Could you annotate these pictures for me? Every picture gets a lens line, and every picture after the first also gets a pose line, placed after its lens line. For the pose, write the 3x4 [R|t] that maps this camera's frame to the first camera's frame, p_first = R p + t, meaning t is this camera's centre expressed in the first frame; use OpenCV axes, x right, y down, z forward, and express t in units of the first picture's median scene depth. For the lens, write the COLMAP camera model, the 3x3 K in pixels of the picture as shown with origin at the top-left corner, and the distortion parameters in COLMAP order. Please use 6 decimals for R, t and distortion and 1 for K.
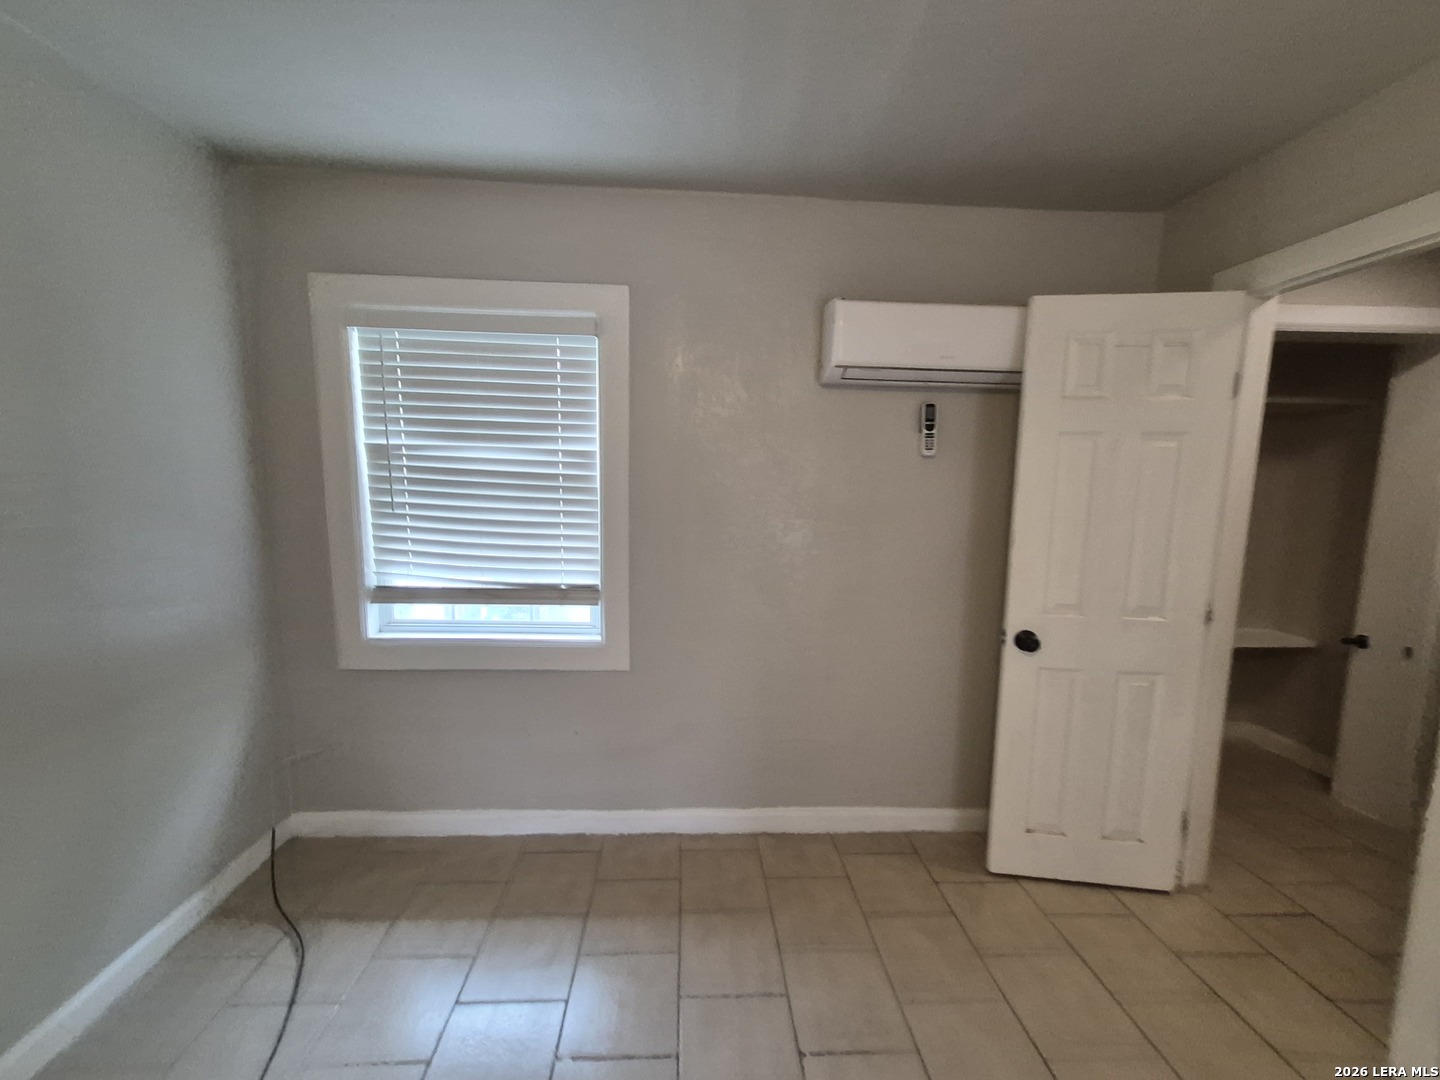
lens RADIAL K [[570.6, 0, 704.0], [0, 570.6, 546.4], [0, 0, 1]] dist [0.007894, -0.000988]
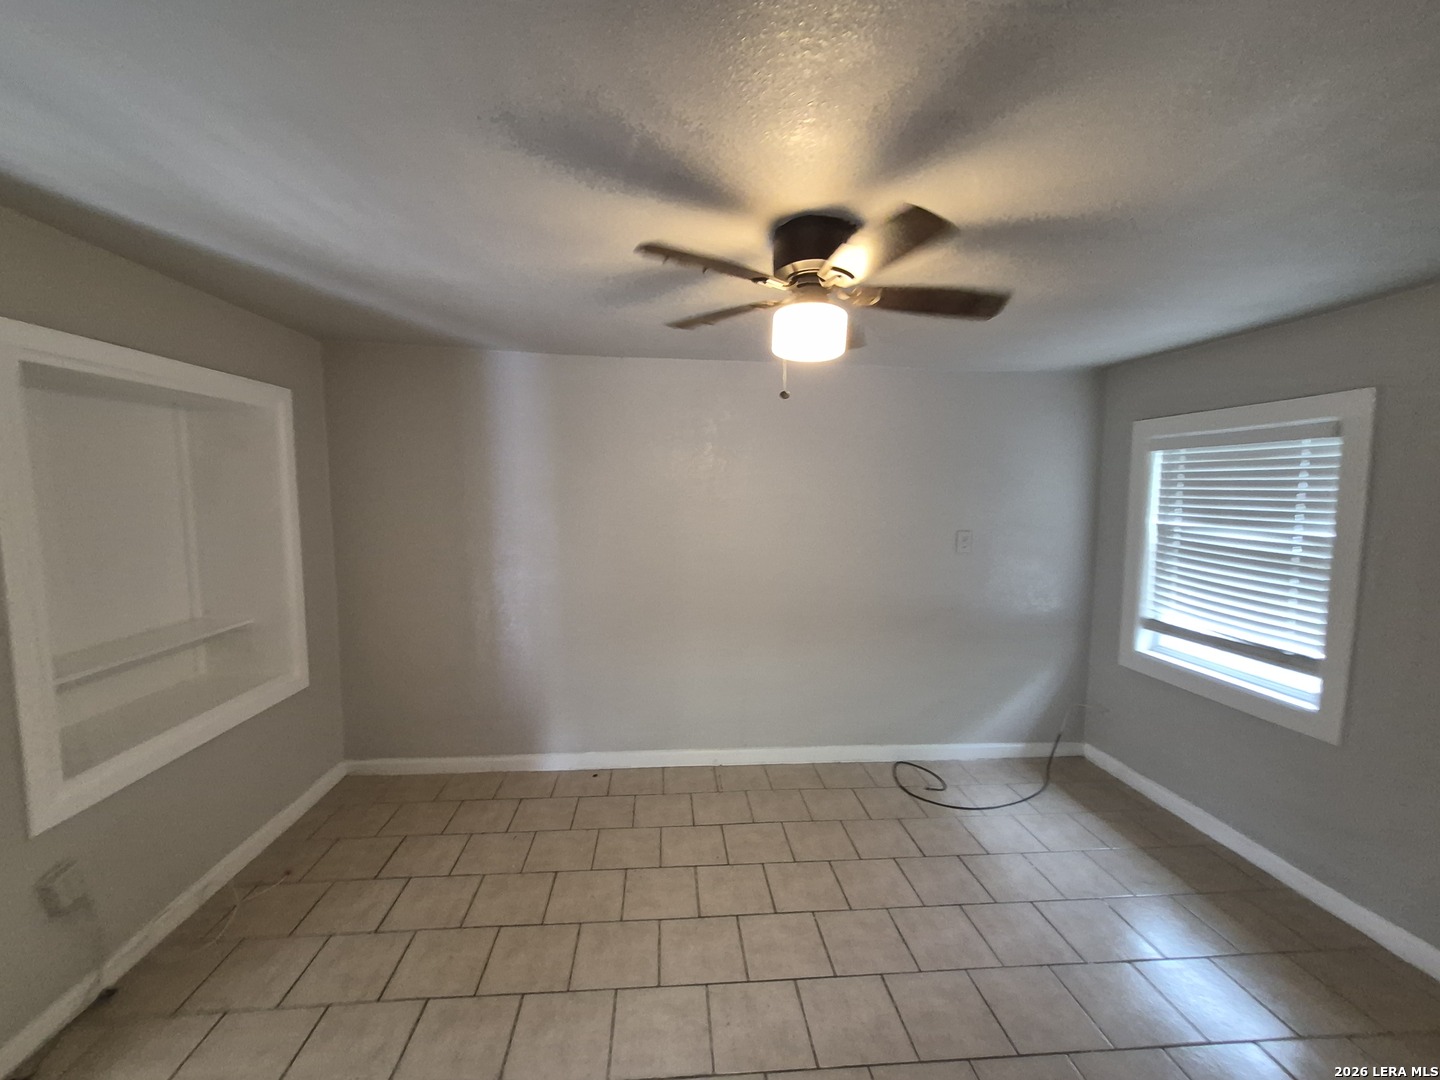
lens RADIAL K [[570.6, 0, 714.9], [0, 570.6, 544.0], [0, 0, 1]] dist [0.007894, -0.000988]
pose [[0.034899, 0.072622, -0.996749, 0.867907], [-0.139712, 0.987917, 0.067087, -0.062997], [0.989577, 0.136917, 0.044623, -0.216629]]
